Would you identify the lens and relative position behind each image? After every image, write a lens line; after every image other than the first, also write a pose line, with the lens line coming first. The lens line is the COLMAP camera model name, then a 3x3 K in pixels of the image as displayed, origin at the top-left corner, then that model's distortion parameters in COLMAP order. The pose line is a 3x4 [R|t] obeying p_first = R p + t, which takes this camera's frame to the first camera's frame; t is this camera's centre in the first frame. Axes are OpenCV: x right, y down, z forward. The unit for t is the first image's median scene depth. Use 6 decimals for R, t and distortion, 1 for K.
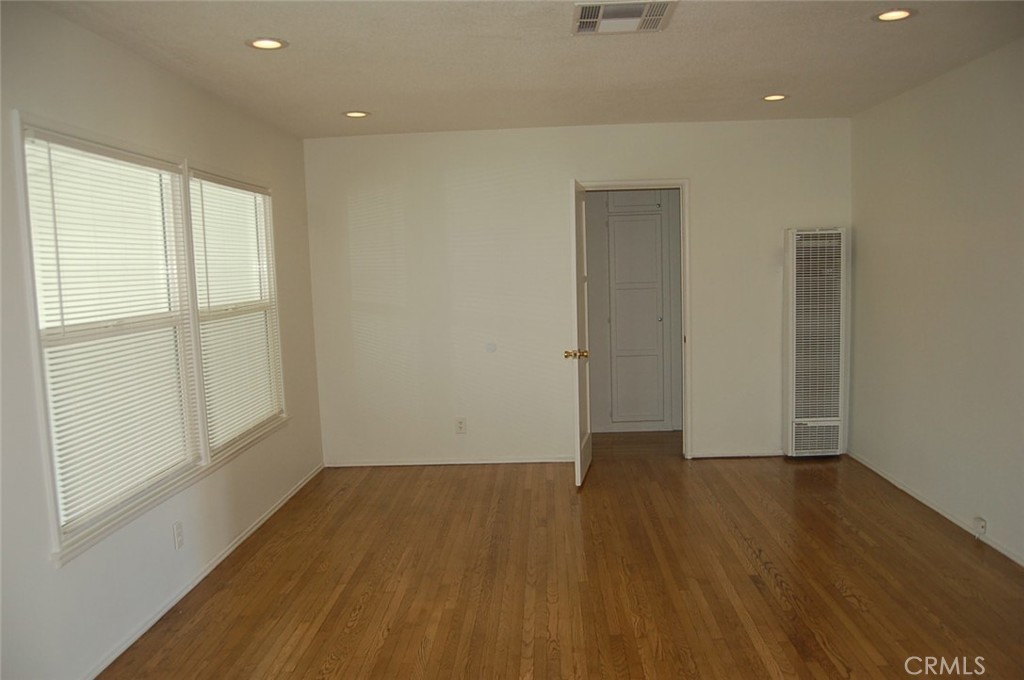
lens RADIAL K [[793.5, 0, 504.0], [0, 793.5, 347.4], [0, 0, 1]] dist [-0.091336, 0.005502]
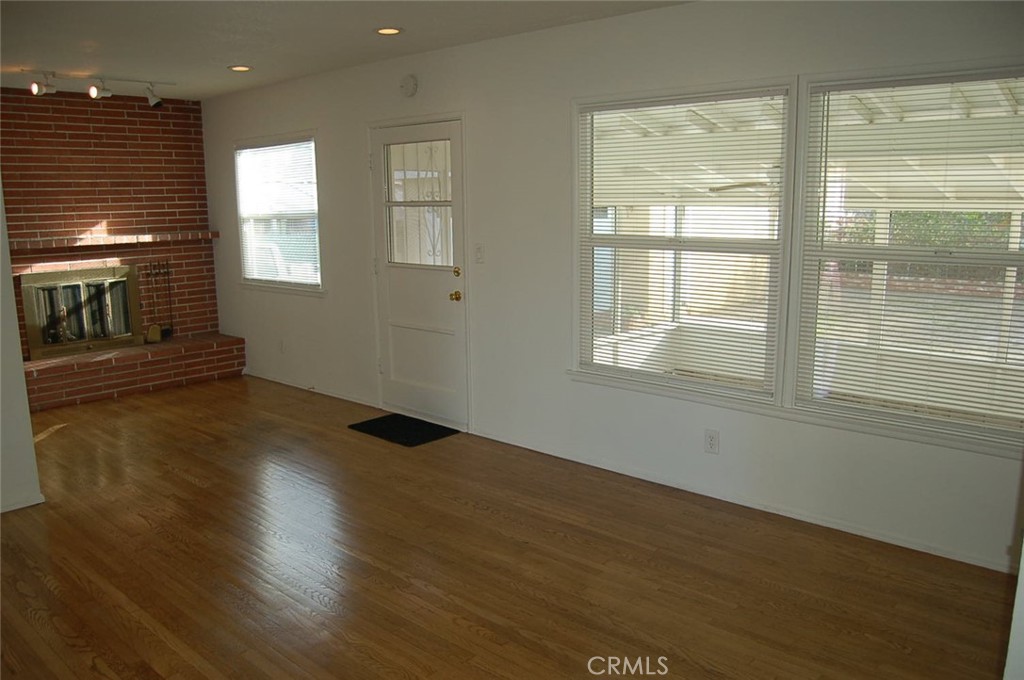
lens RADIAL K [[793.5, 0, 508.0], [0, 793.5, 336.4], [0, 0, 1]] dist [-0.091336, 0.005502]
pose [[-0.640773, 0.160452, -0.750776, 0.581837], [-0.051064, 0.966844, 0.250211, -0.166575], [0.766030, 0.198666, -0.611334, 1.449085]]
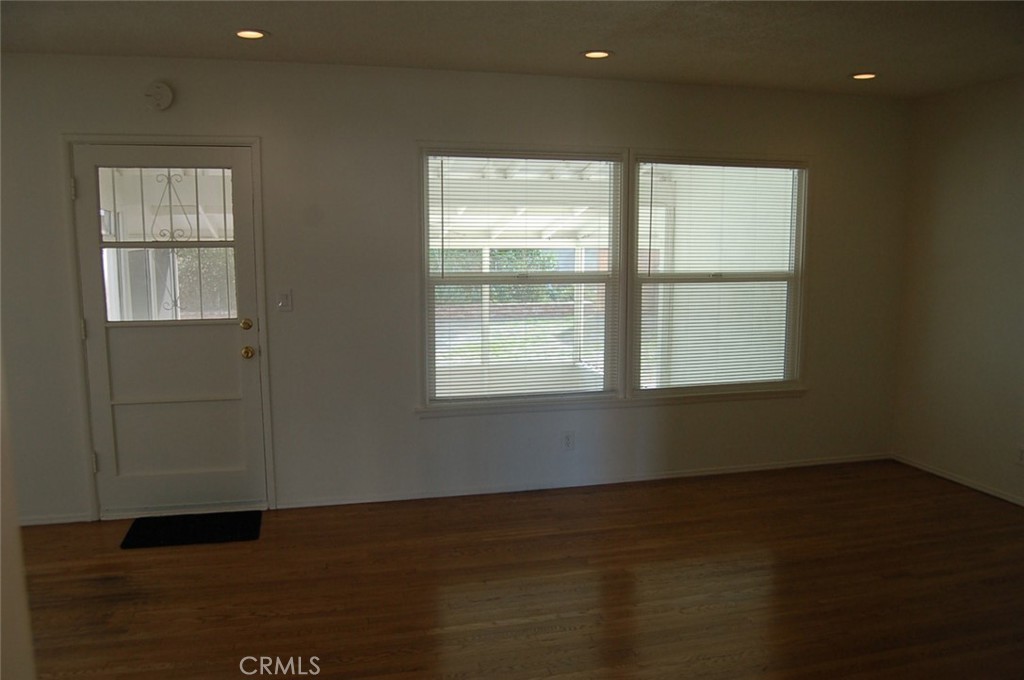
lens RADIAL K [[793.5, 0, 513.5], [0, 793.5, 341.6], [0, 0, 1]] dist [-0.091336, 0.005502]
pose [[0.300580, 0.150816, -0.941757, 0.804569], [-0.107318, 0.986496, 0.123728, -0.081813], [0.947700, 0.063878, 0.312706, 0.488099]]
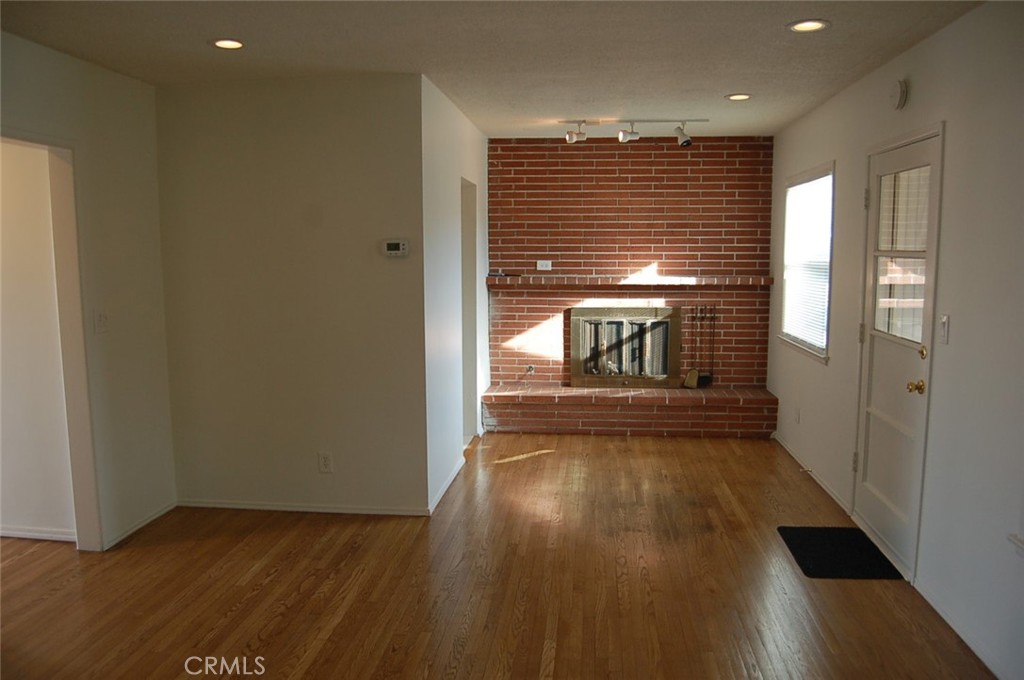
lens RADIAL K [[793.5, 0, 504.7], [0, 793.5, 338.7], [0, 0, 1]] dist [-0.091336, 0.005502]
pose [[-0.997253, 0.021848, 0.070781, -0.002688], [0.036330, 0.976961, 0.210305, -0.155493], [-0.064556, 0.212298, -0.975070, 1.455680]]
